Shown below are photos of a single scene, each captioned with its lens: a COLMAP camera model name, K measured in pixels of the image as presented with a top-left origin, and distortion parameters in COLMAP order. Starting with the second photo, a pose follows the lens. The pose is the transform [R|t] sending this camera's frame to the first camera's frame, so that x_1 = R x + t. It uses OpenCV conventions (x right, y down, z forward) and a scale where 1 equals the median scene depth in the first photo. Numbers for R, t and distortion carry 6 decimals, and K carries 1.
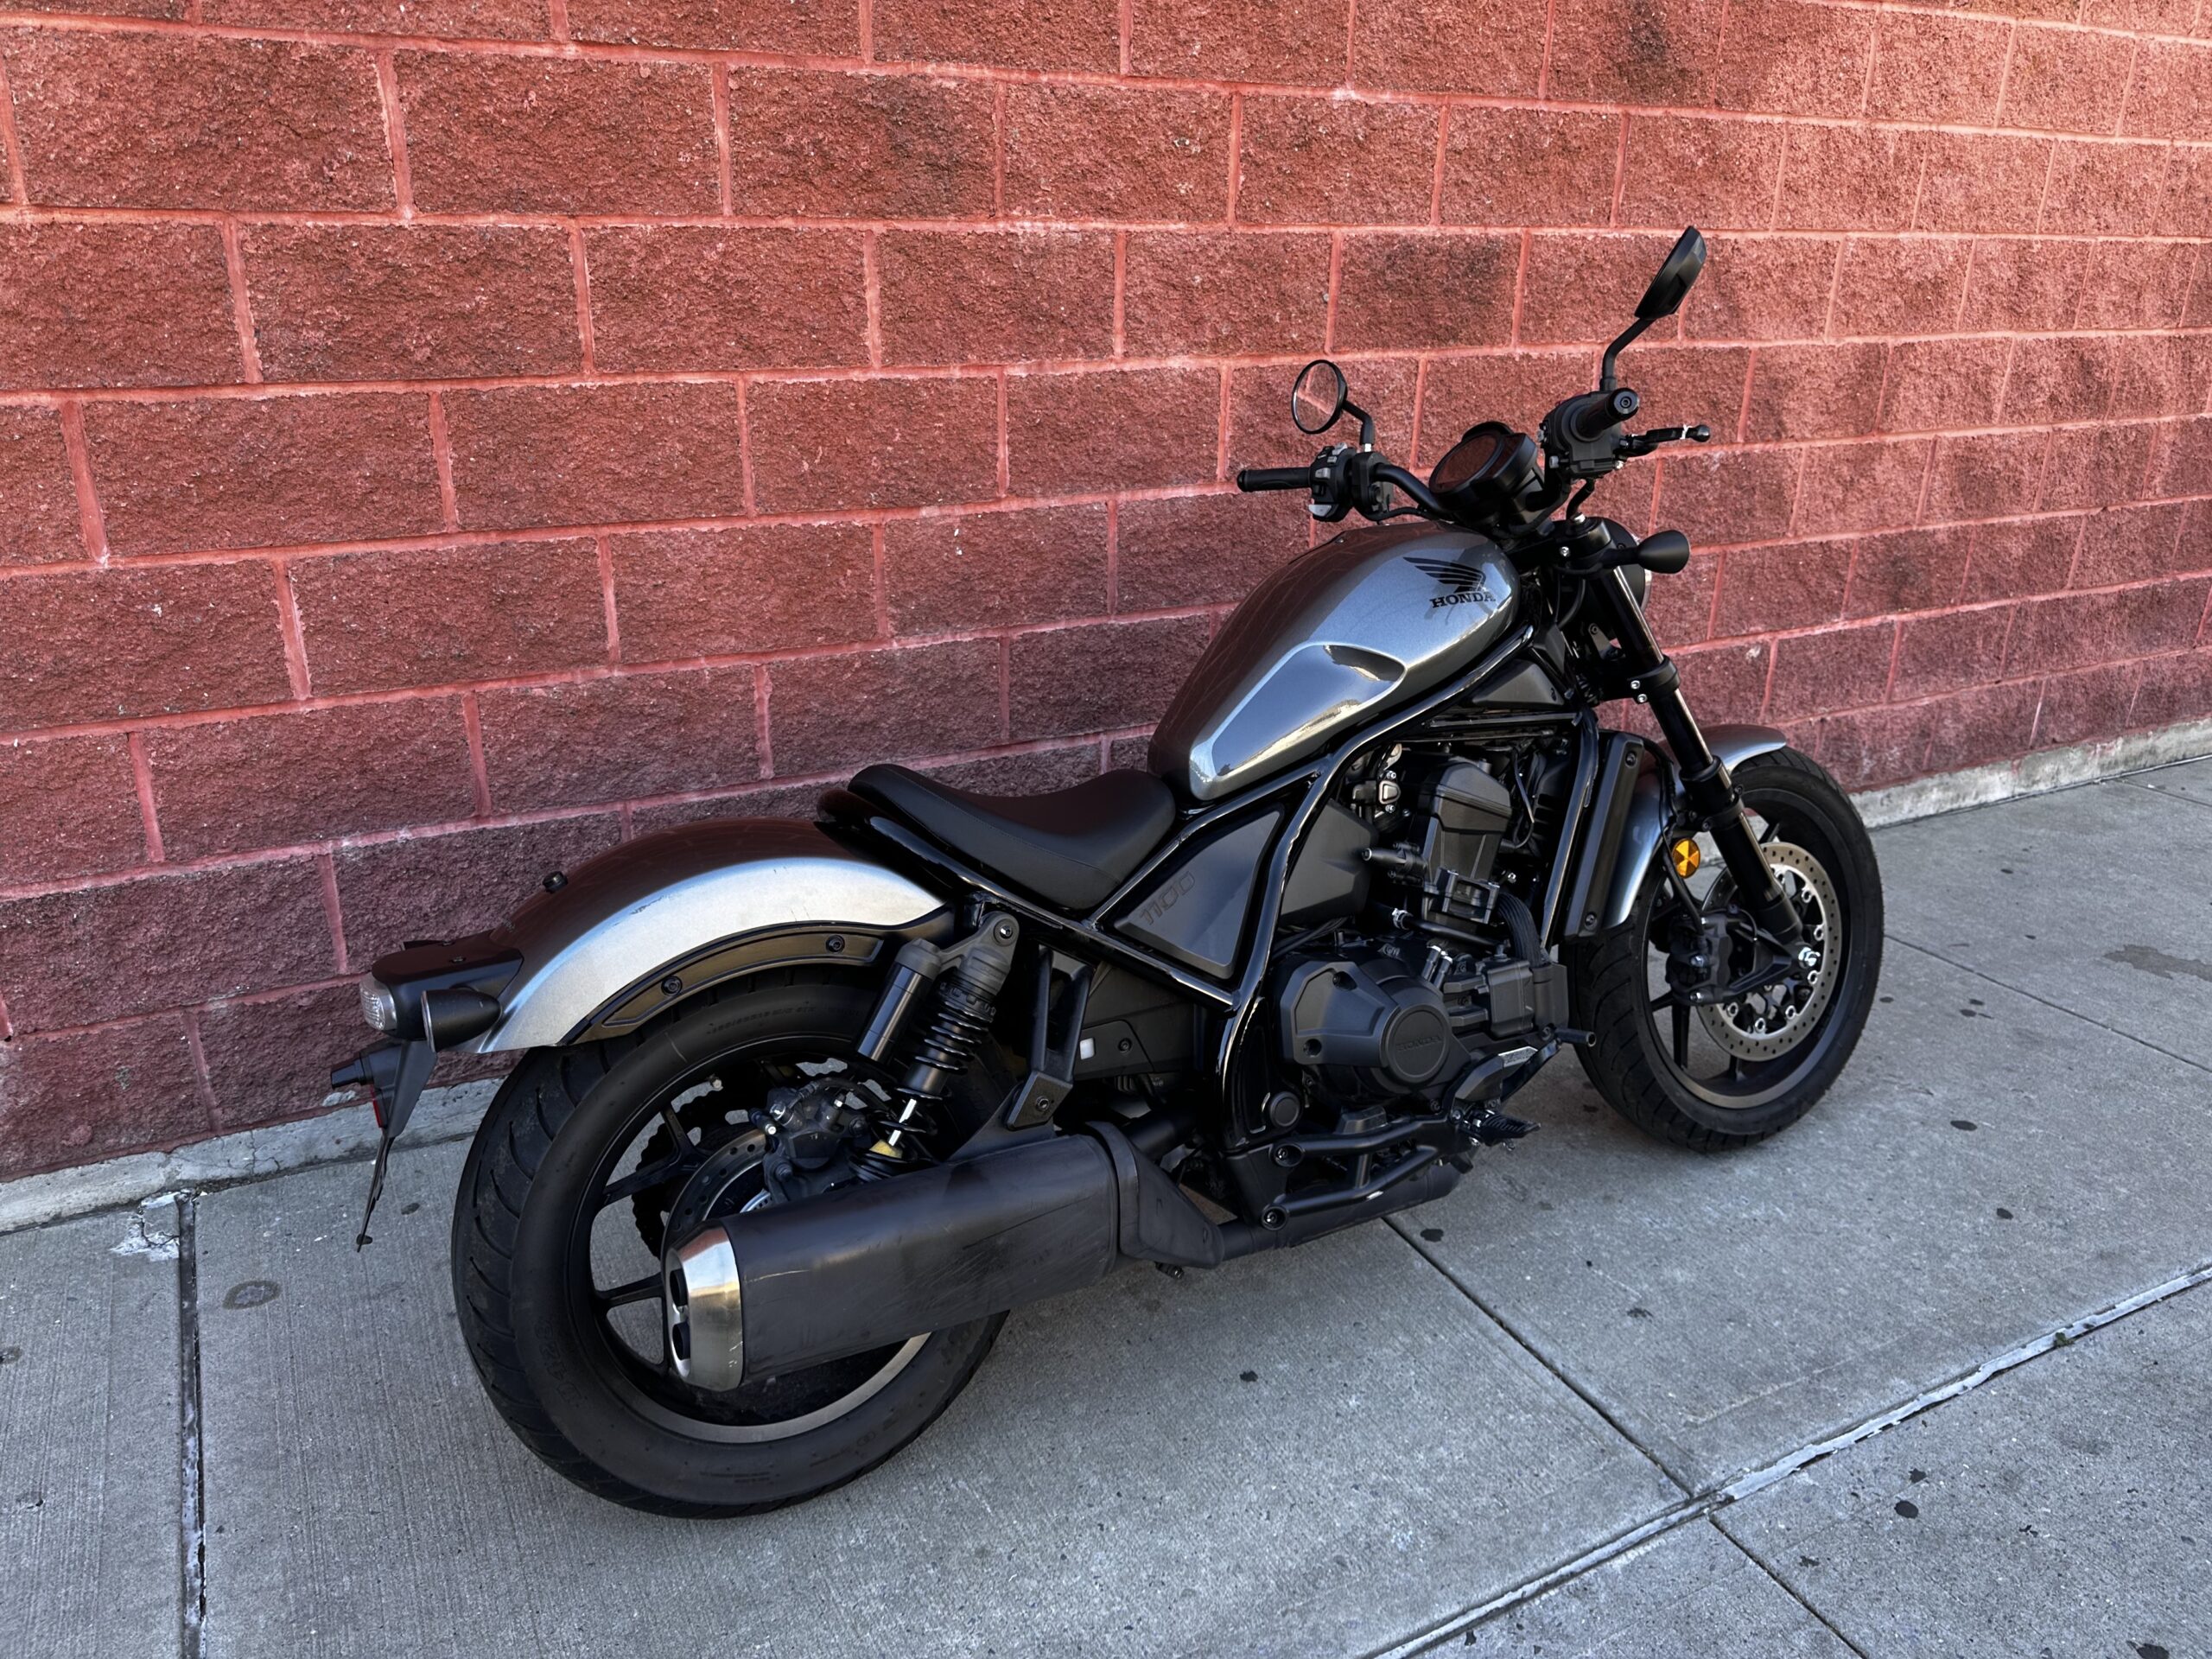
lens RADIAL K [[1571.6, 0, 1108.8], [0, 1571.6, 811.0], [0, 0, 1]] dist [0.020367, -0.027590]
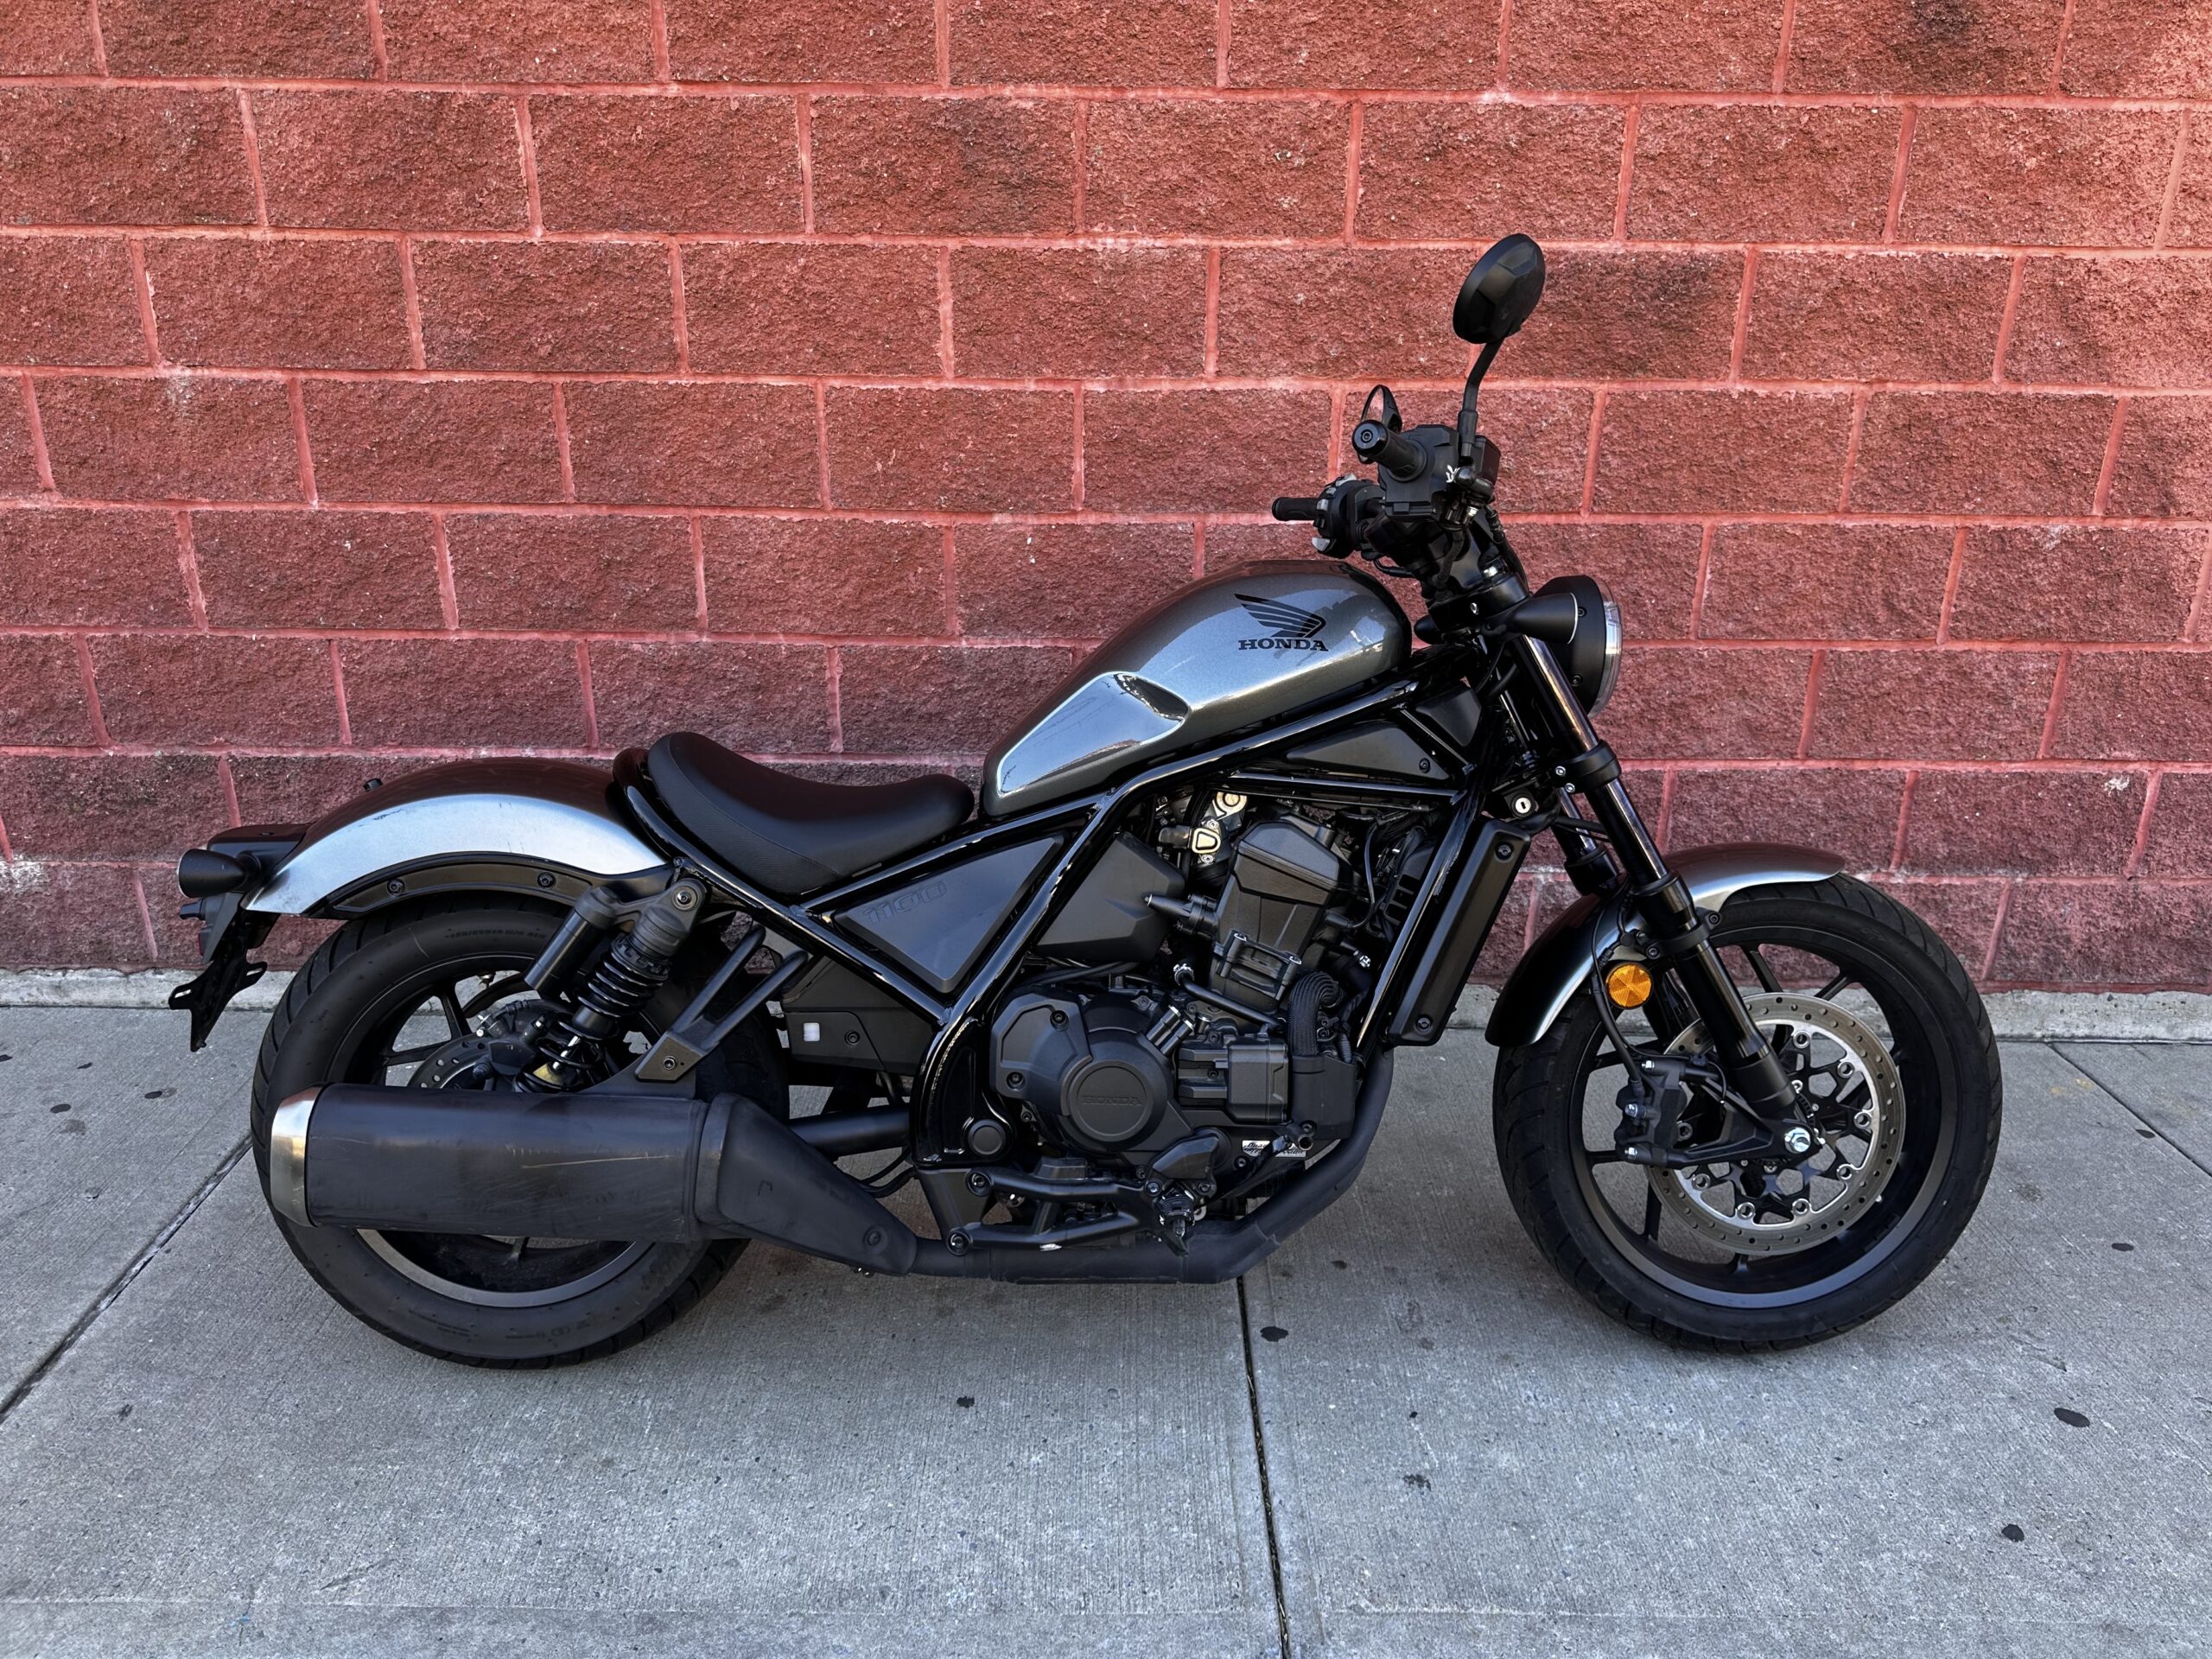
lens RADIAL K [[1571.6, 0, 1117.2], [0, 1571.6, 828.2], [0, 0, 1]] dist [0.020367, -0.027590]
pose [[0.888673, 0.155383, -0.431411, 0.479962], [-0.159041, 0.986879, 0.027836, -0.033446], [0.430076, 0.043875, 0.901726, 0.120485]]
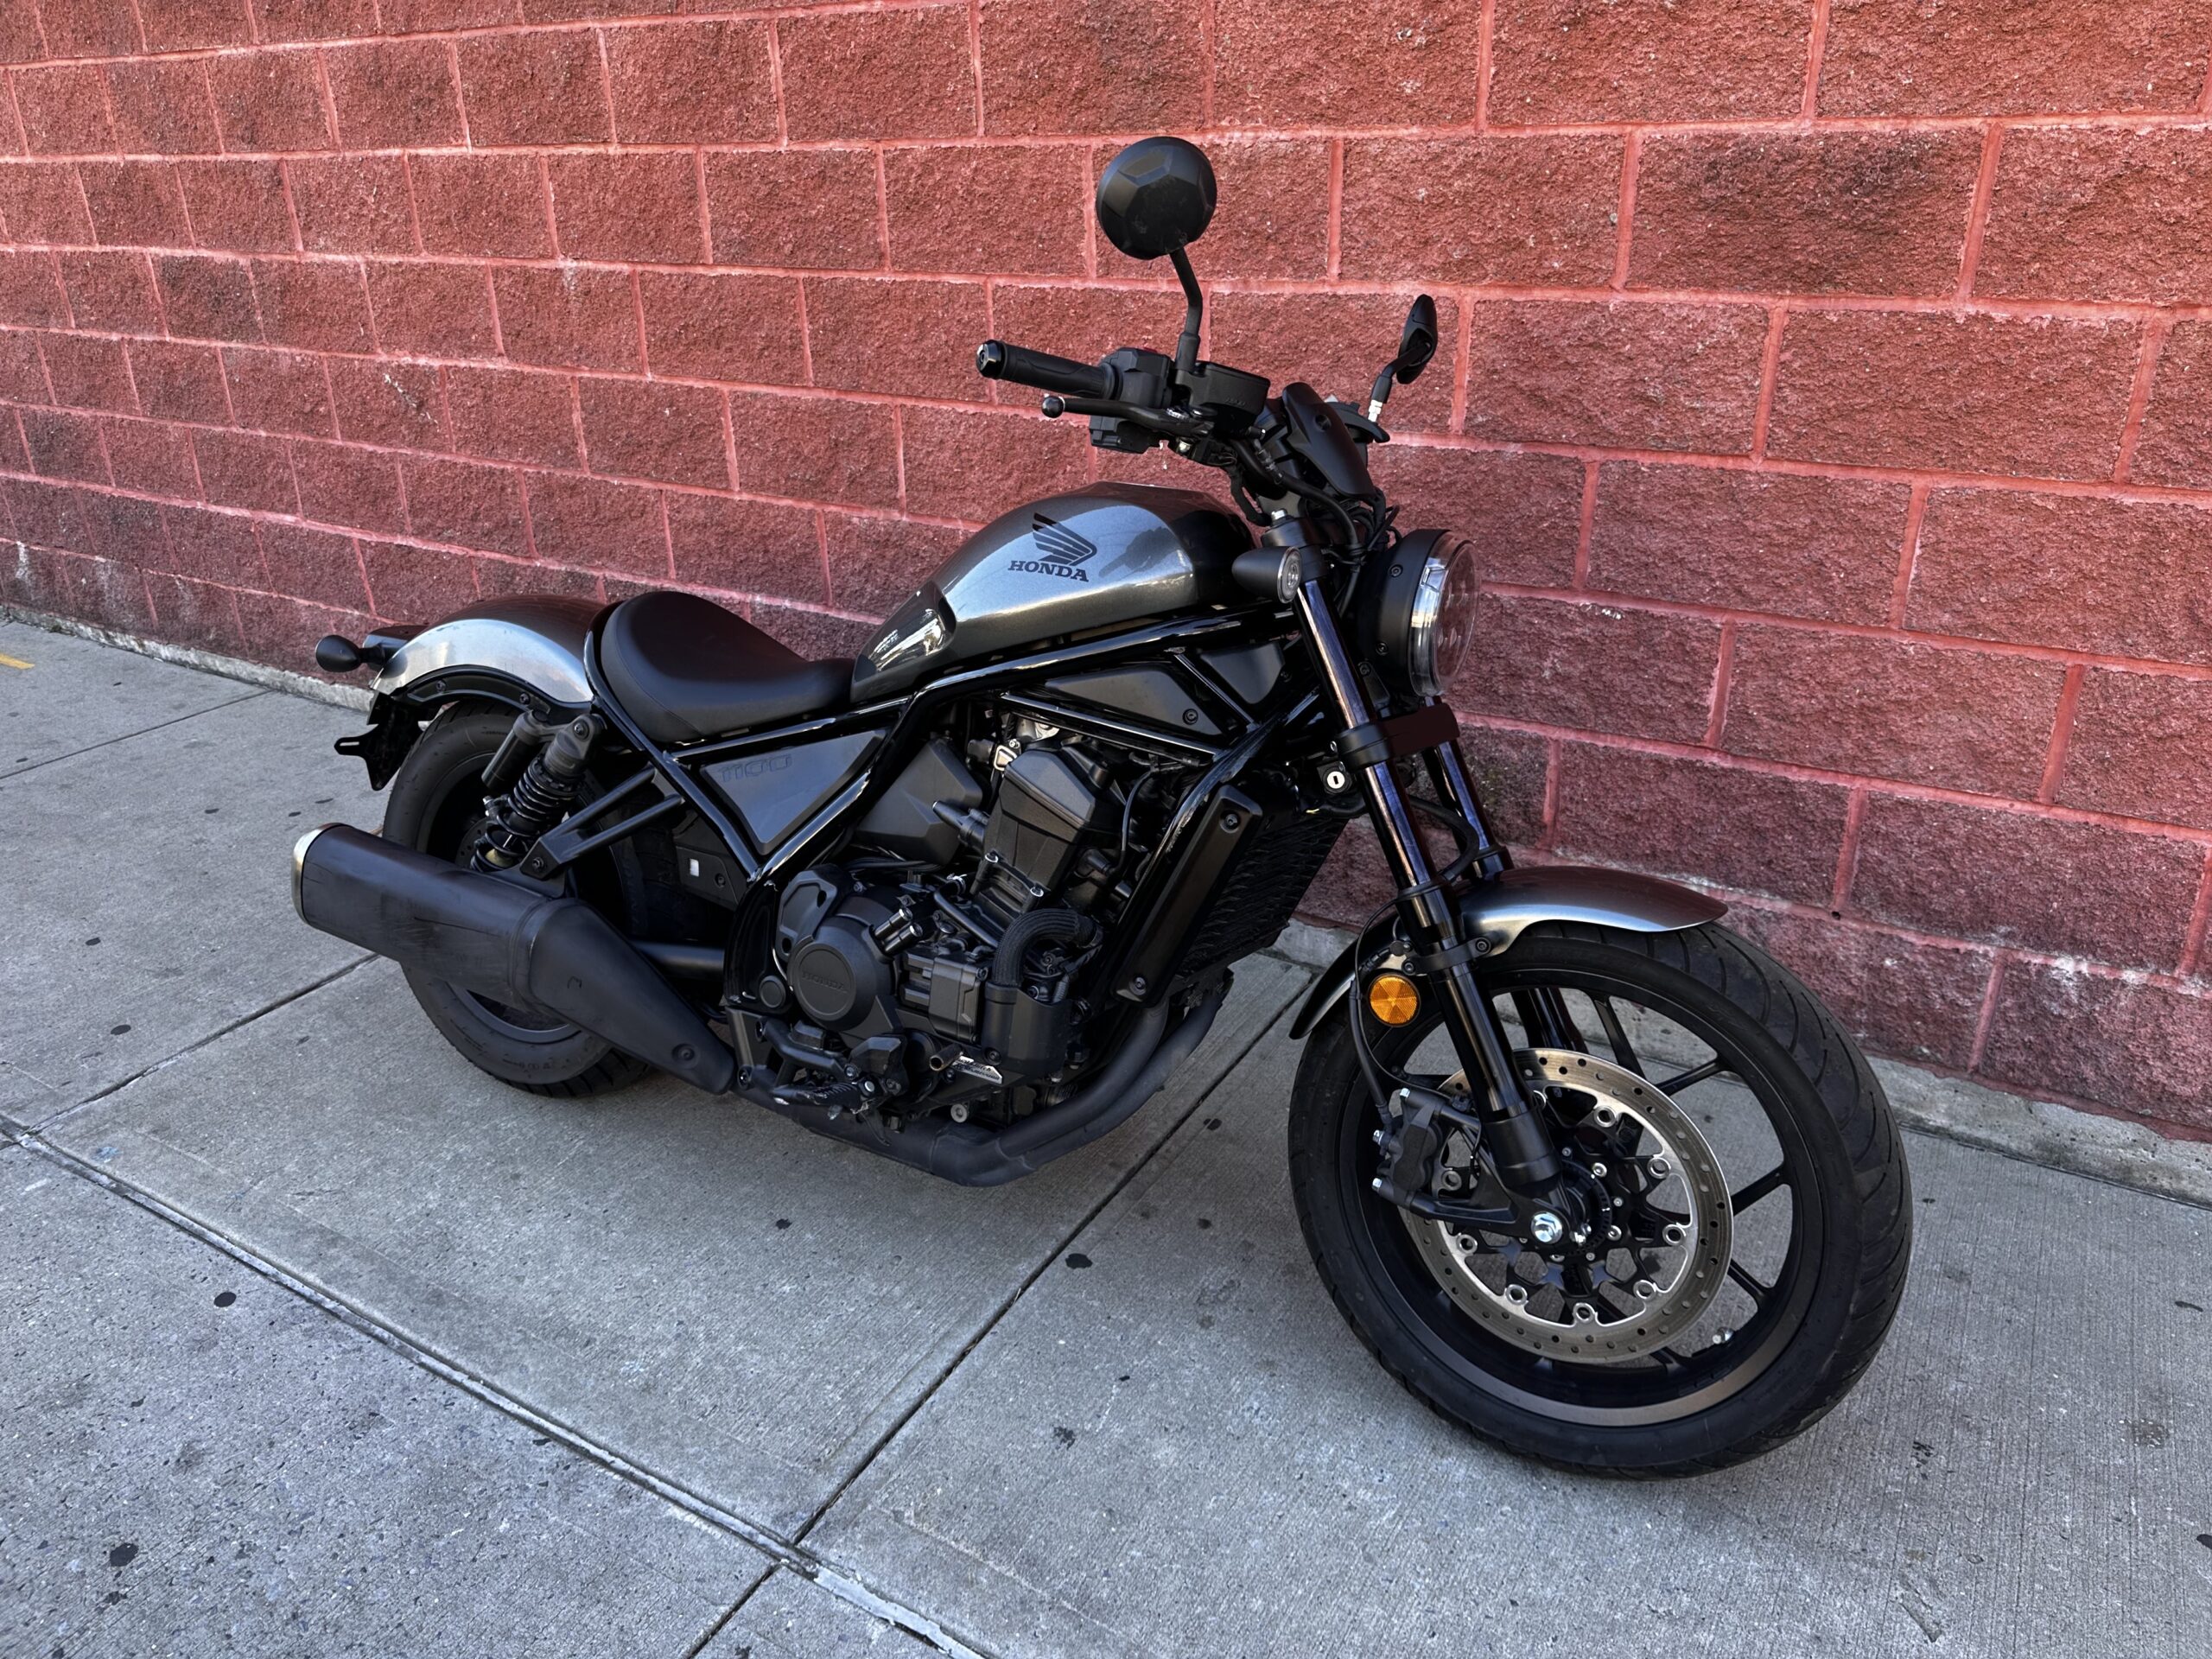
lens RADIAL K [[1571.6, 0, 1111.8], [0, 1571.6, 814.5], [0, 0, 1]] dist [0.020367, -0.027590]
pose [[0.521821, 0.319540, -0.790947, 0.865573], [-0.272627, 0.941036, 0.200311, -0.166654], [0.808318, 0.111107, 0.578168, 0.462198]]
